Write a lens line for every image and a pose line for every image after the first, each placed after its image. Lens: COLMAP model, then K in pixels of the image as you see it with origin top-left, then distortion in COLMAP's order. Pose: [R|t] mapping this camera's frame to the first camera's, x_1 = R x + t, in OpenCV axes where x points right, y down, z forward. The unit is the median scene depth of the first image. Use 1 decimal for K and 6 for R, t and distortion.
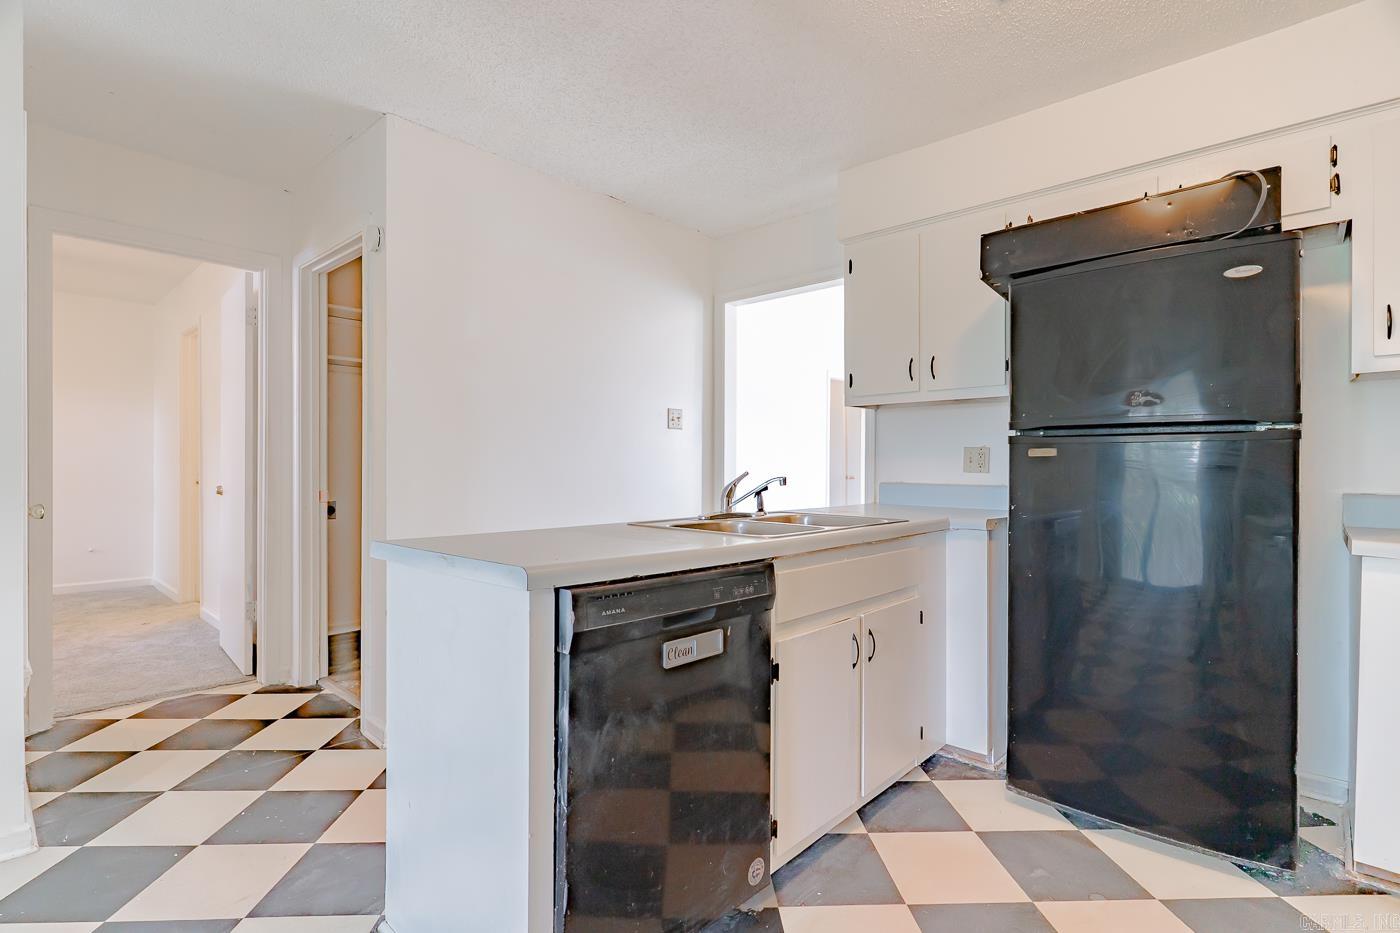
lens RADIAL K [[678.8, 0, 699.4], [0, 678.8, 467.3], [0, 0, 1]] dist [0.013877, -0.003385]
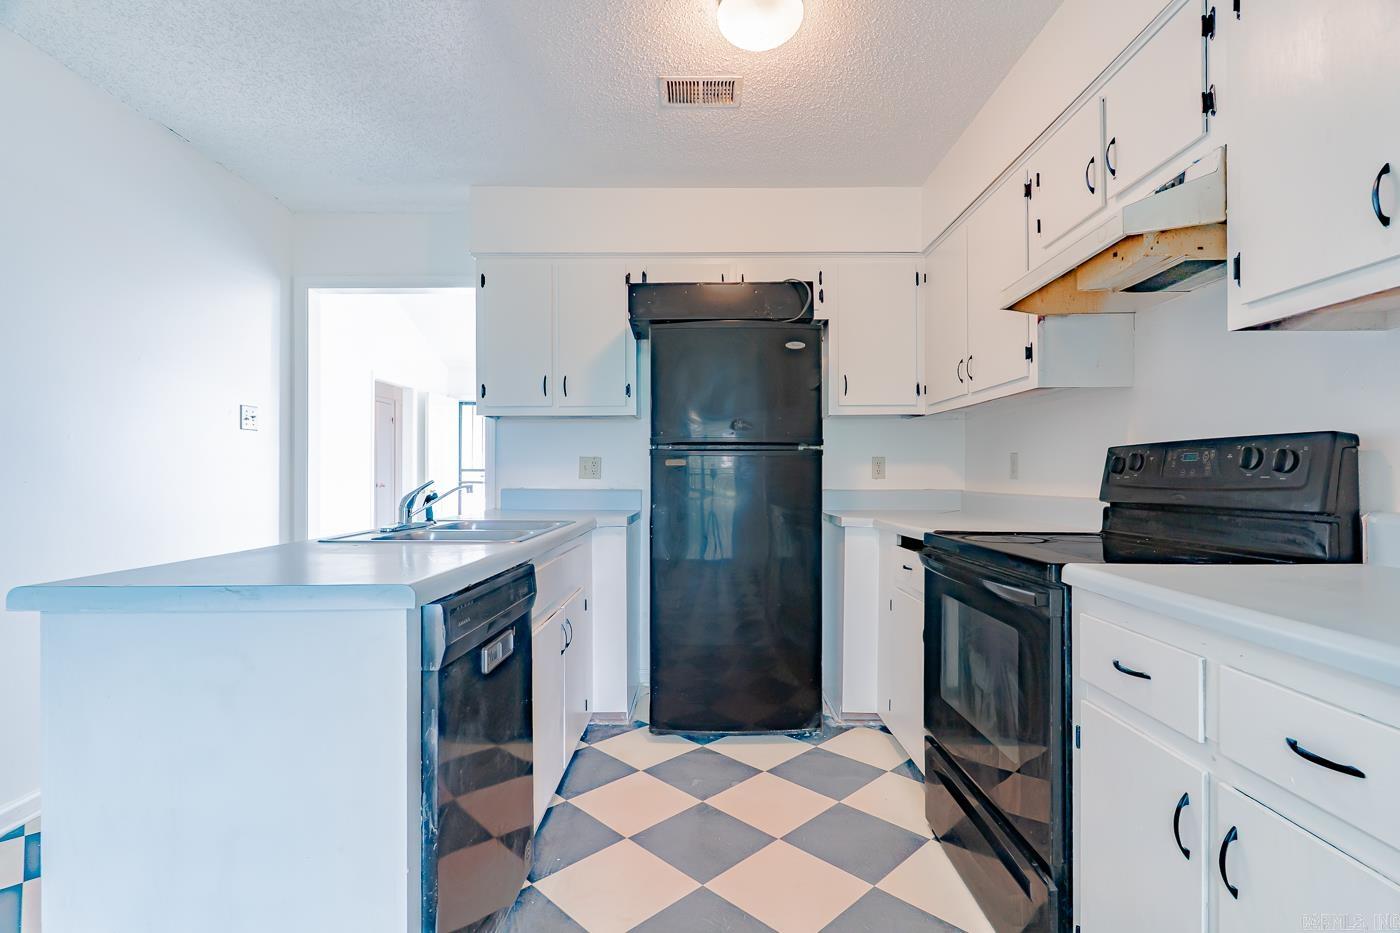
lens RADIAL K [[678.8, 0, 704.4], [0, 678.8, 472.7], [0, 0, 1]] dist [0.013877, -0.003385]
pose [[0.738045, -0.003931, 0.674740, -0.312080], [0.005289, 0.999986, 0.000040, -0.002188], [-0.674731, 0.003539, 0.738056, 0.015540]]
